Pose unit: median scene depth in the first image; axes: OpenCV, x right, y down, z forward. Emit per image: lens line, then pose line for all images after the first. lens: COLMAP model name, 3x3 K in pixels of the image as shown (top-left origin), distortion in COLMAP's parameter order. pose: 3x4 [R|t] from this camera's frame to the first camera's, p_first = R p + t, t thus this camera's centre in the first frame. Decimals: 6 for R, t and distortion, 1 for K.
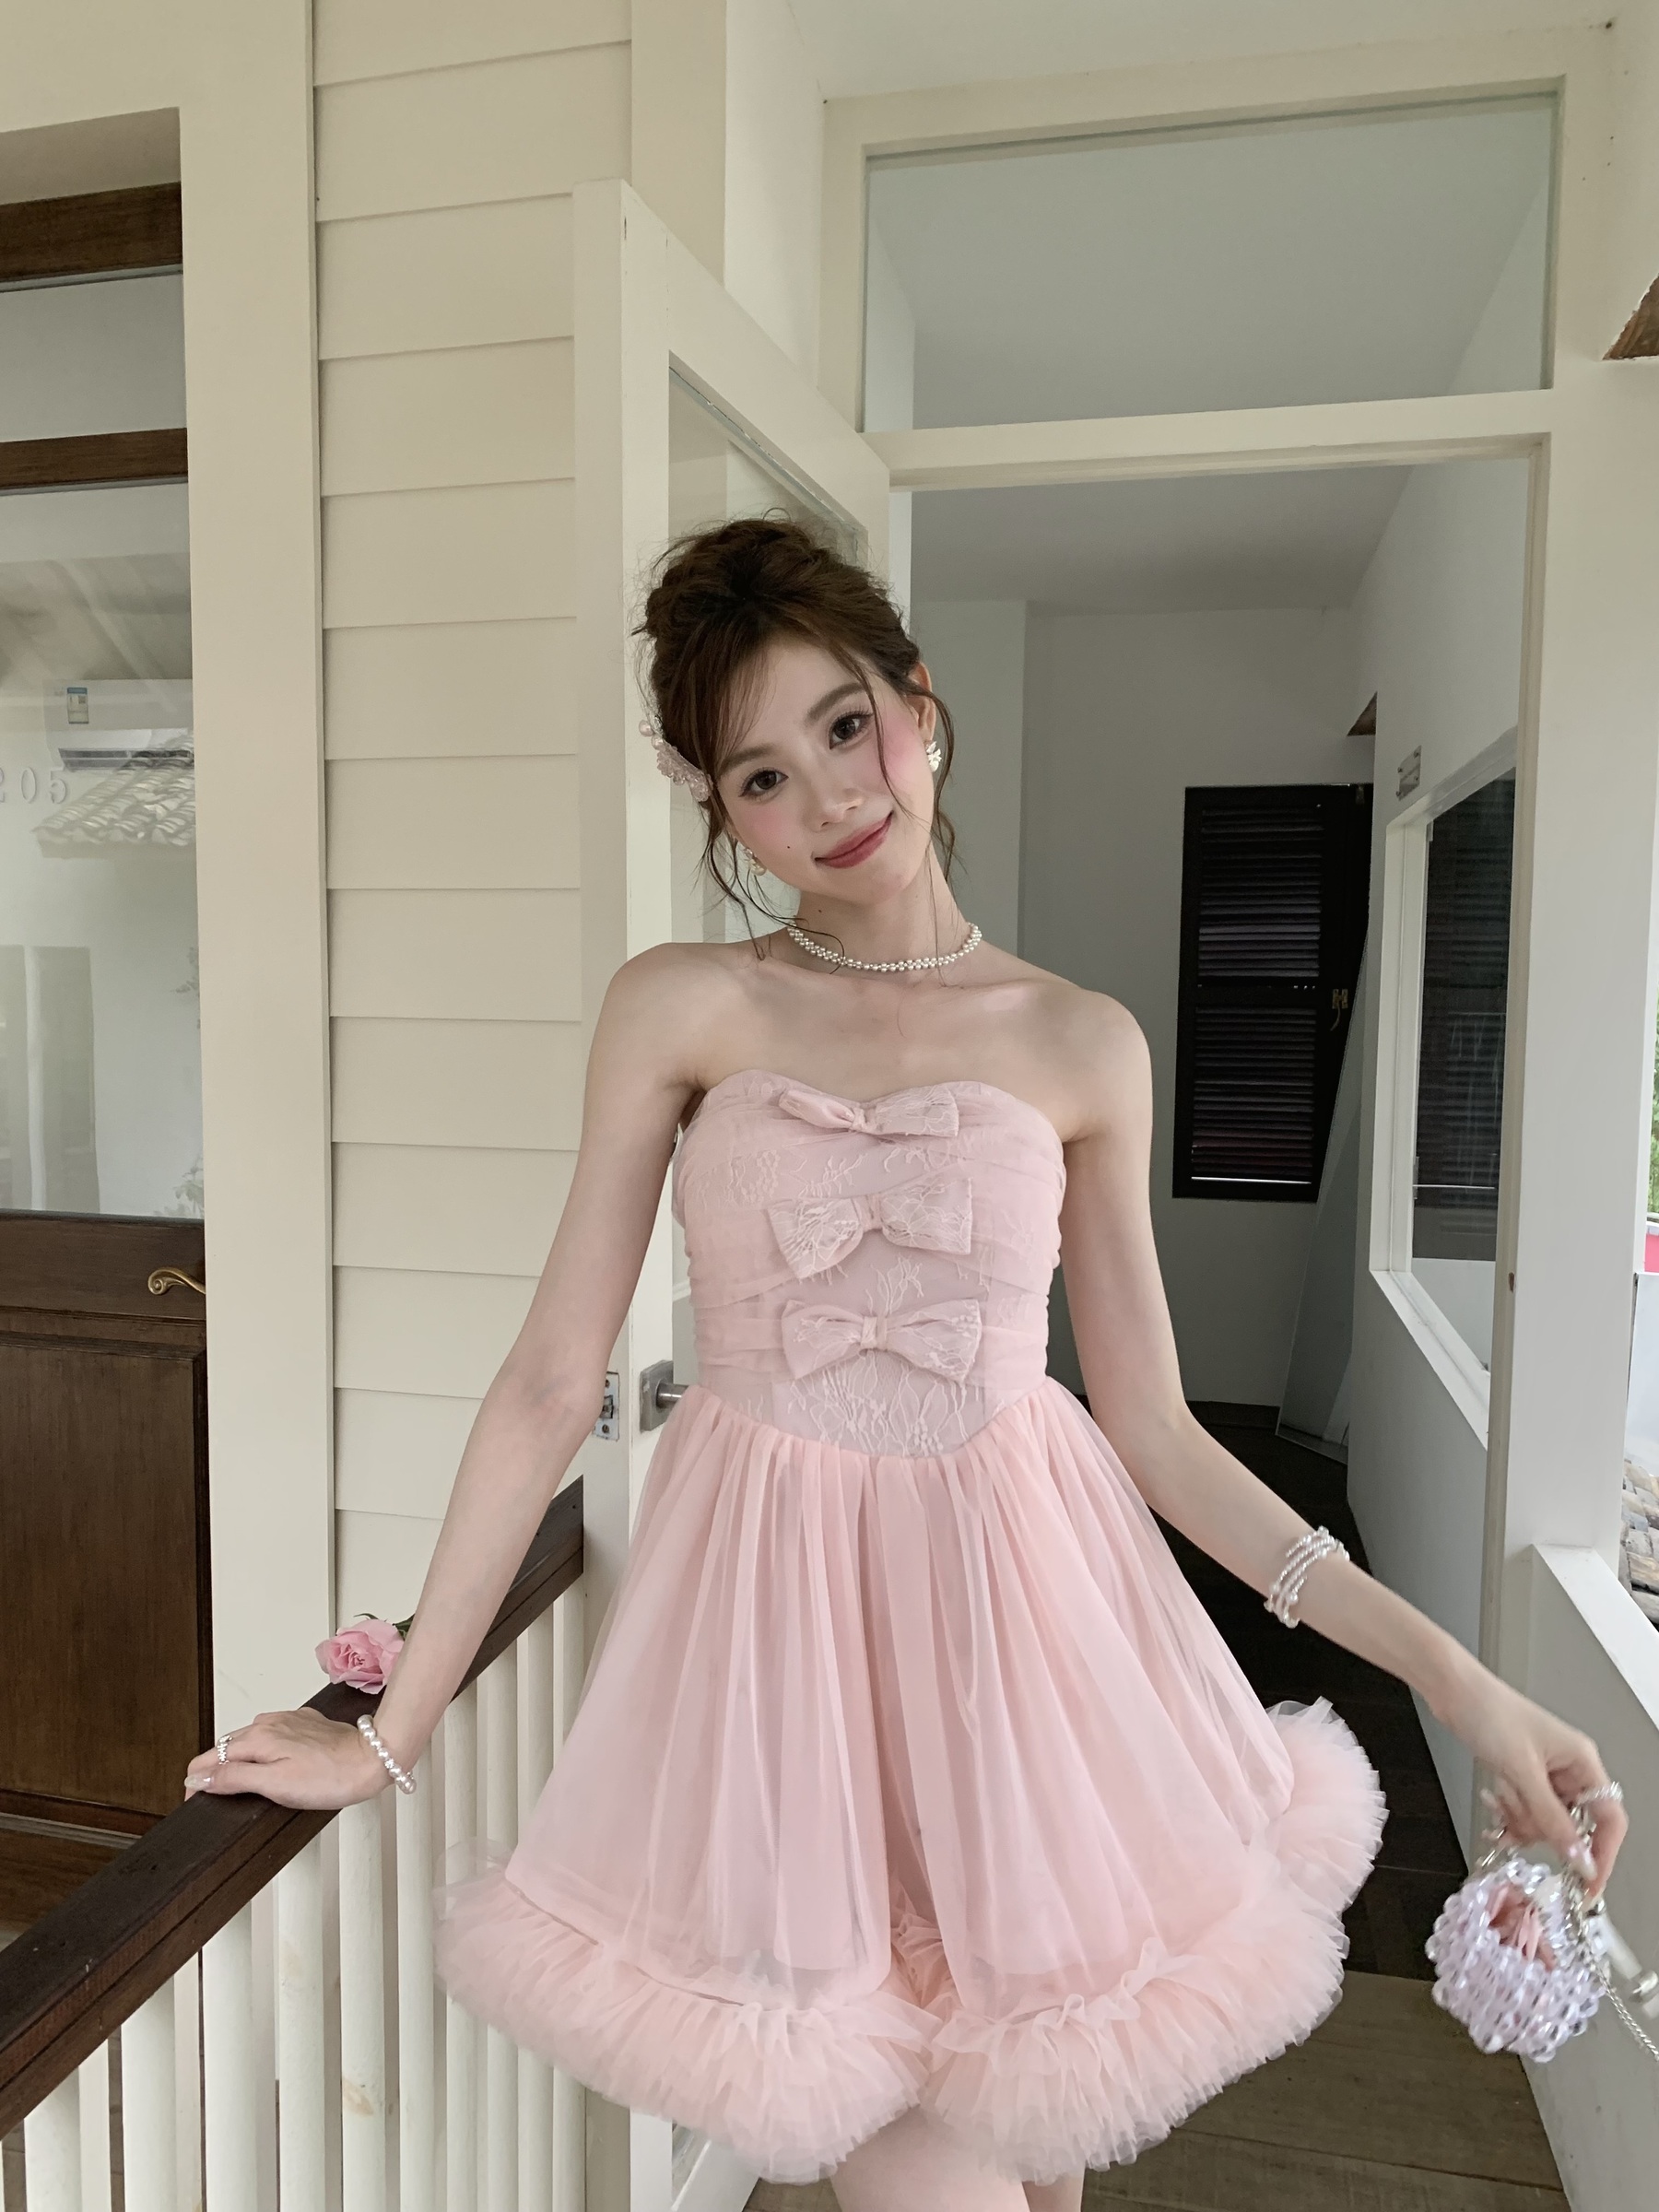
lens RADIAL K [[1671.0, 0, 813.8], [0, 1671.0, 1117.0], [0, 0, 1]] dist [0.013043, -0.003484]
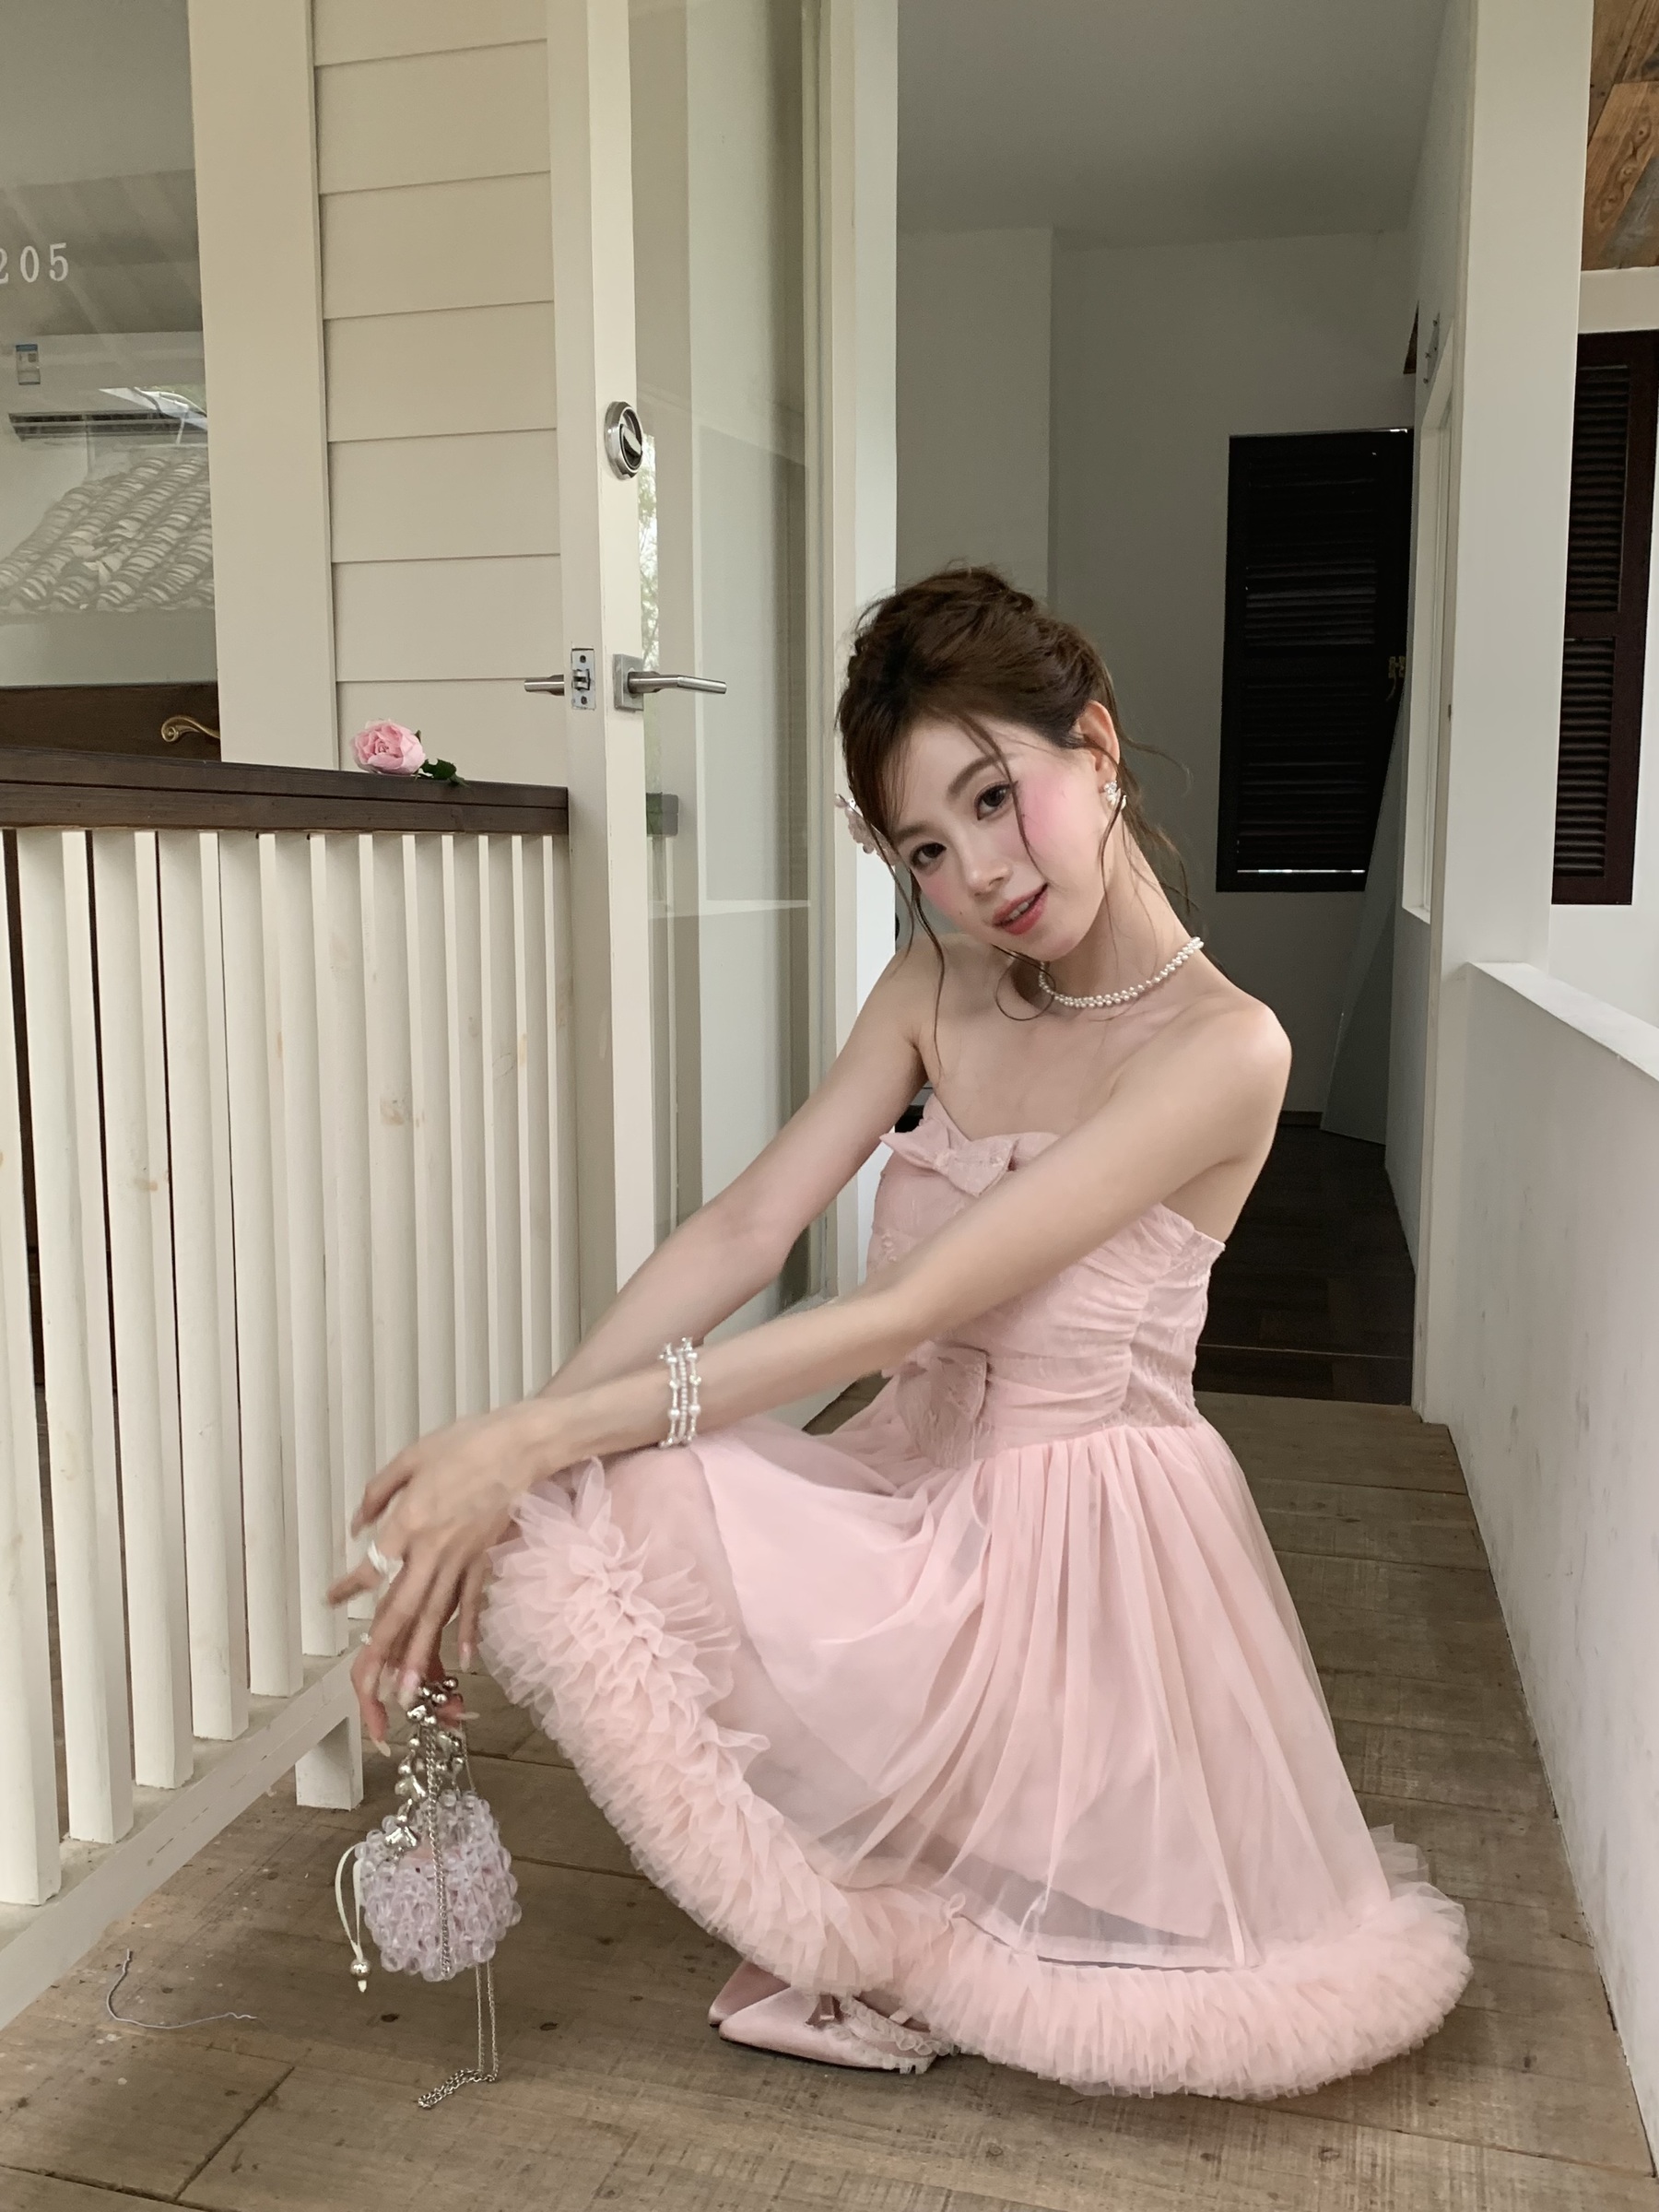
lens RADIAL K [[1963.0, 0, 829.5], [0, 1963.0, 1106.0], [0, 0, 1]] dist [0.050418, -0.073467]
pose [[0.999783, -0.010540, -0.017975, 0.050847], [0.011421, 0.998702, 0.049636, 0.304988], [0.017428, -0.049831, 0.998606, -0.282446]]
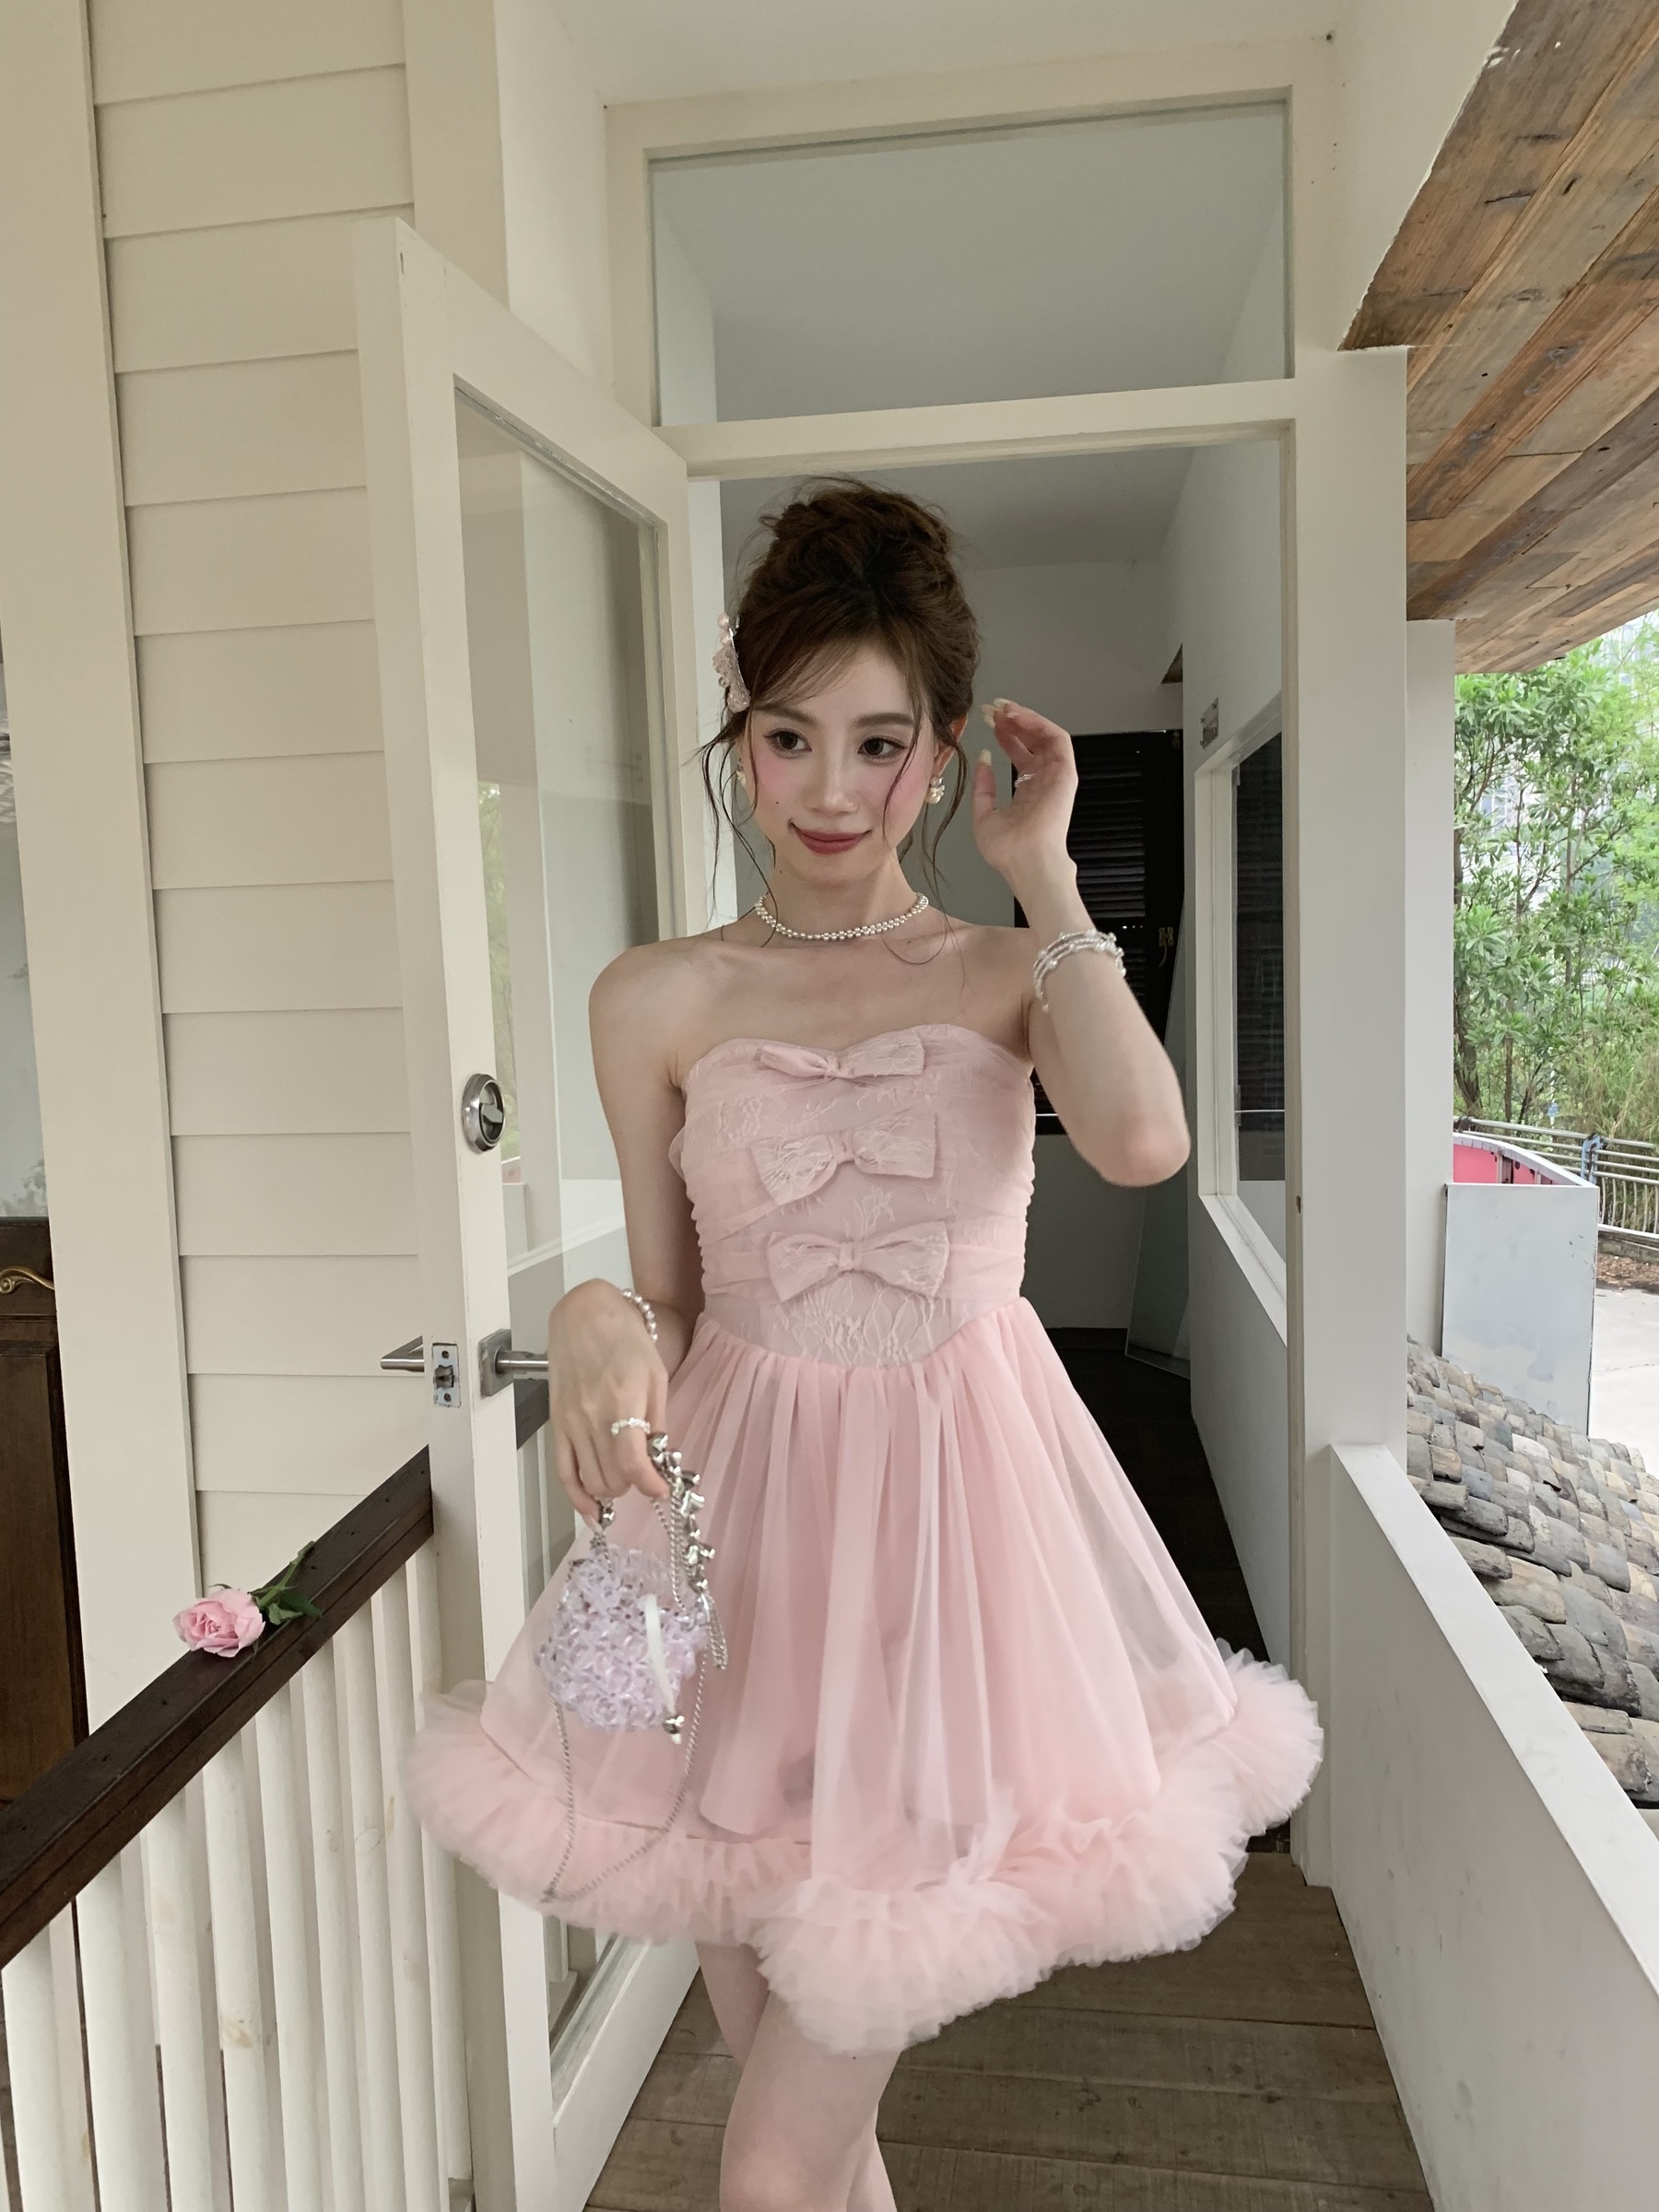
lens RADIAL K [[1669.8, 0, 816.6], [0, 1669.8, 1087.1], [0, 0, 1]] dist [0.010004, 0.003536]
pose [[0.995552, -0.051702, 0.078766, 0.026806], [0.050623, 0.998595, 0.015633, -0.011135], [-0.079463, -0.011576, 0.996771, -0.055850]]
